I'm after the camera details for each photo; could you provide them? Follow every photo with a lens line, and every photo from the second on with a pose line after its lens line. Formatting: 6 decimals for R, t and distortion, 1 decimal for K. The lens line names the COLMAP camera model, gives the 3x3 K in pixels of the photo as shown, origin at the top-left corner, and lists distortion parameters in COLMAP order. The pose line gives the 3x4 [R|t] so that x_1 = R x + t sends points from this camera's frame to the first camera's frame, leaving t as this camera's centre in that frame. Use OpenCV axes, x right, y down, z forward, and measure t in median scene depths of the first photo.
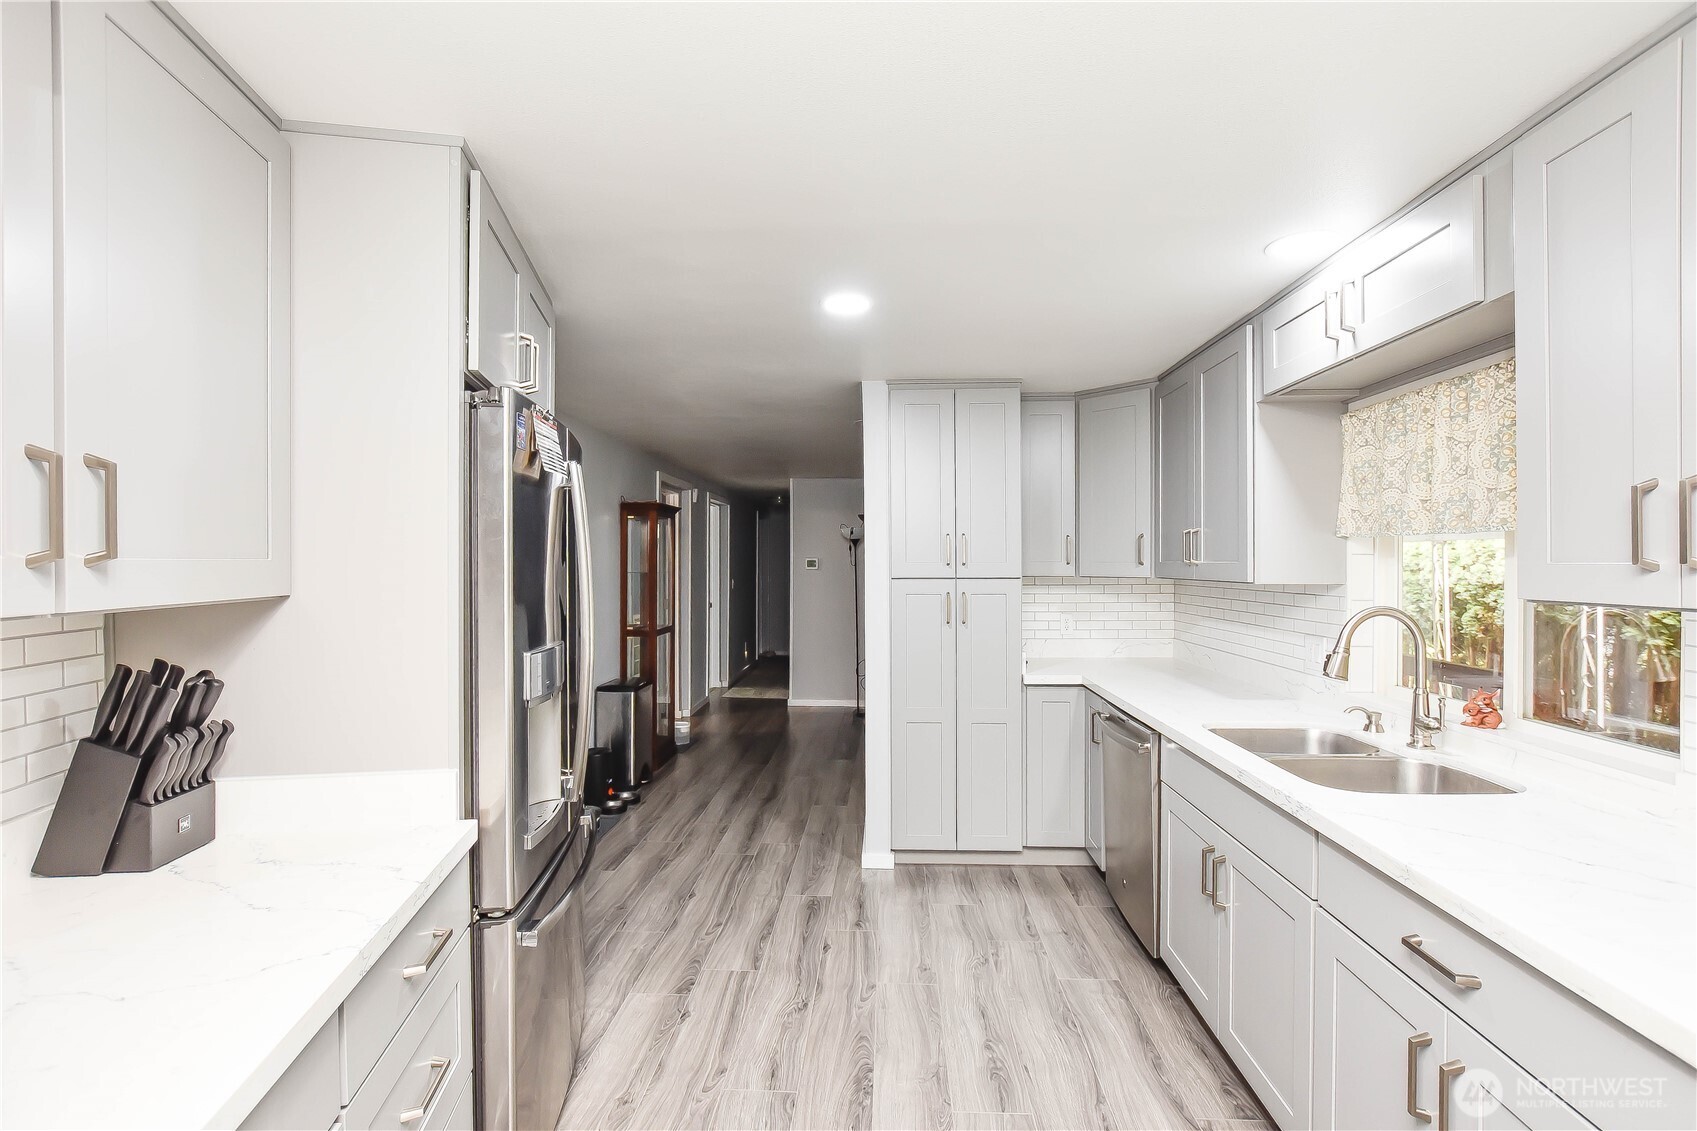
lens RADIAL K [[761.2, 0, 832.0], [0, 761.2, 561.3], [0, 0, 1]] dist [-0.017466, 0.004612]
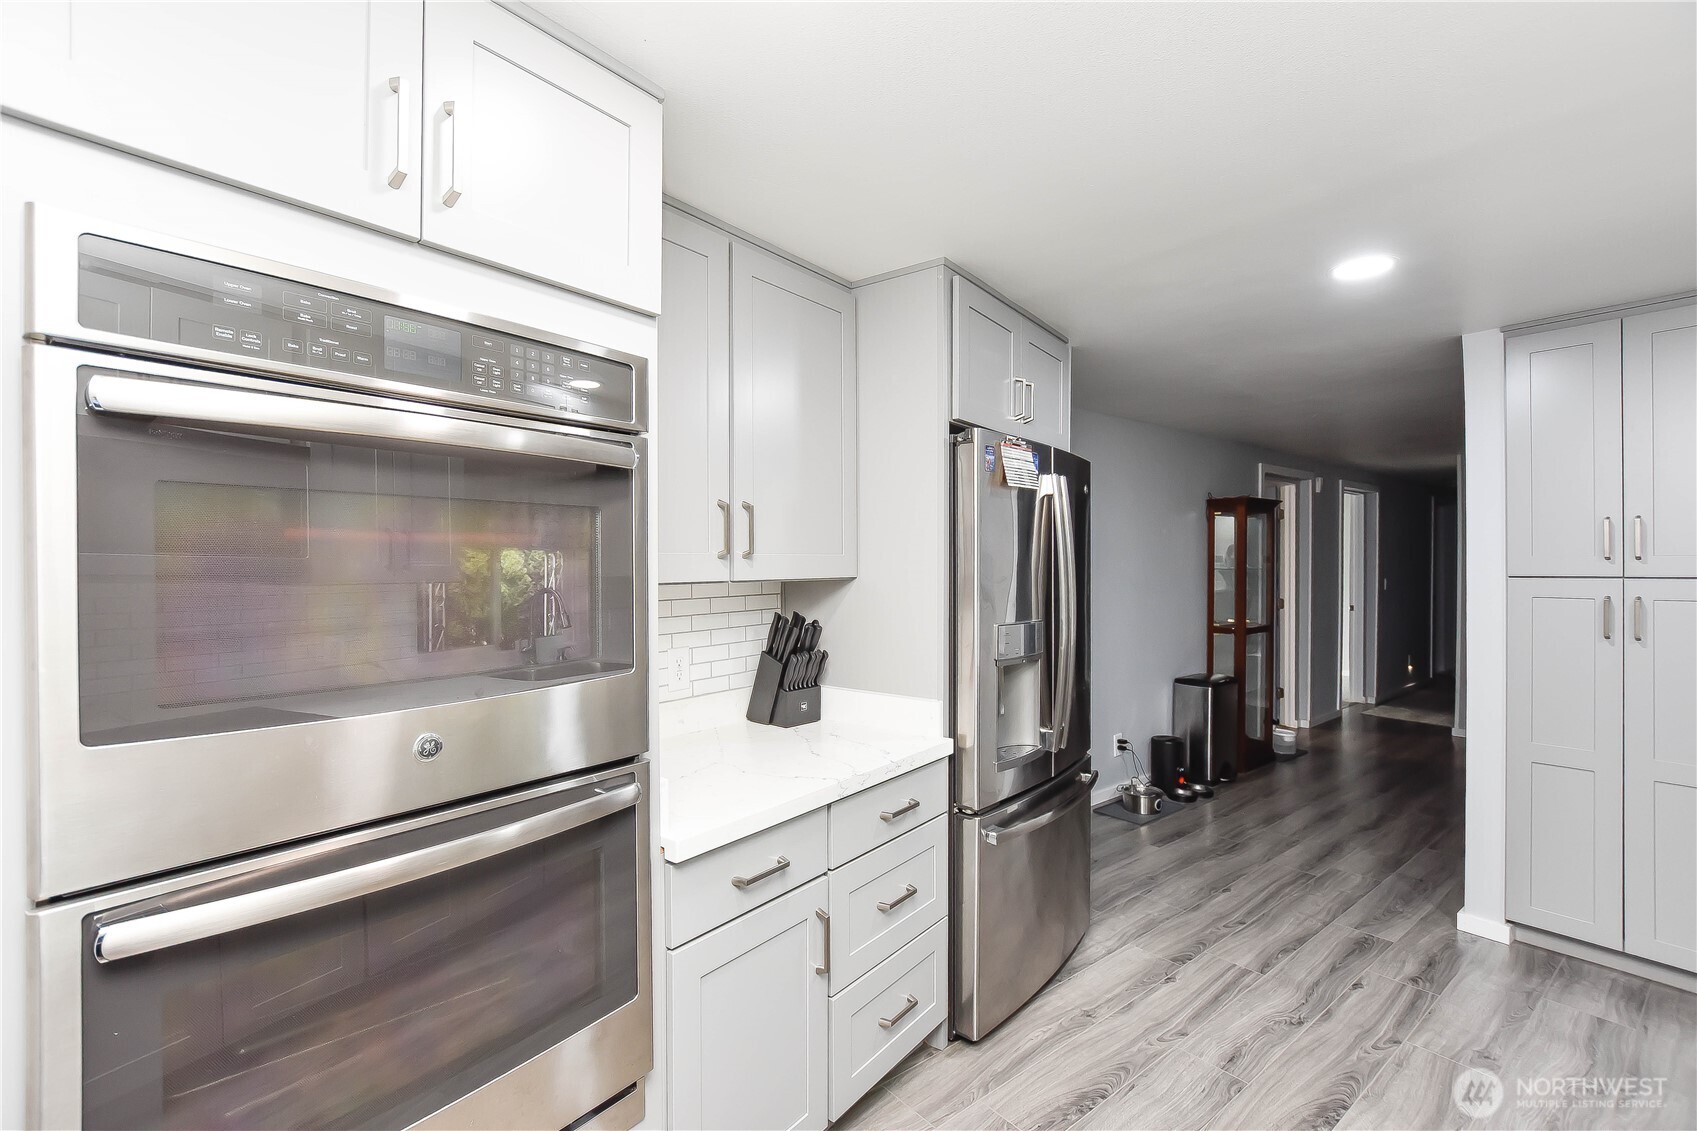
lens RADIAL K [[761.2, 0, 824.9], [0, 761.2, 562.1], [0, 0, 1]] dist [-0.017466, 0.004612]
pose [[0.648435, -0.000807, -0.761270, 0.282644], [0.002590, 0.999996, 0.001147, 0.006080], [0.761266, -0.002716, 0.648435, -0.060206]]
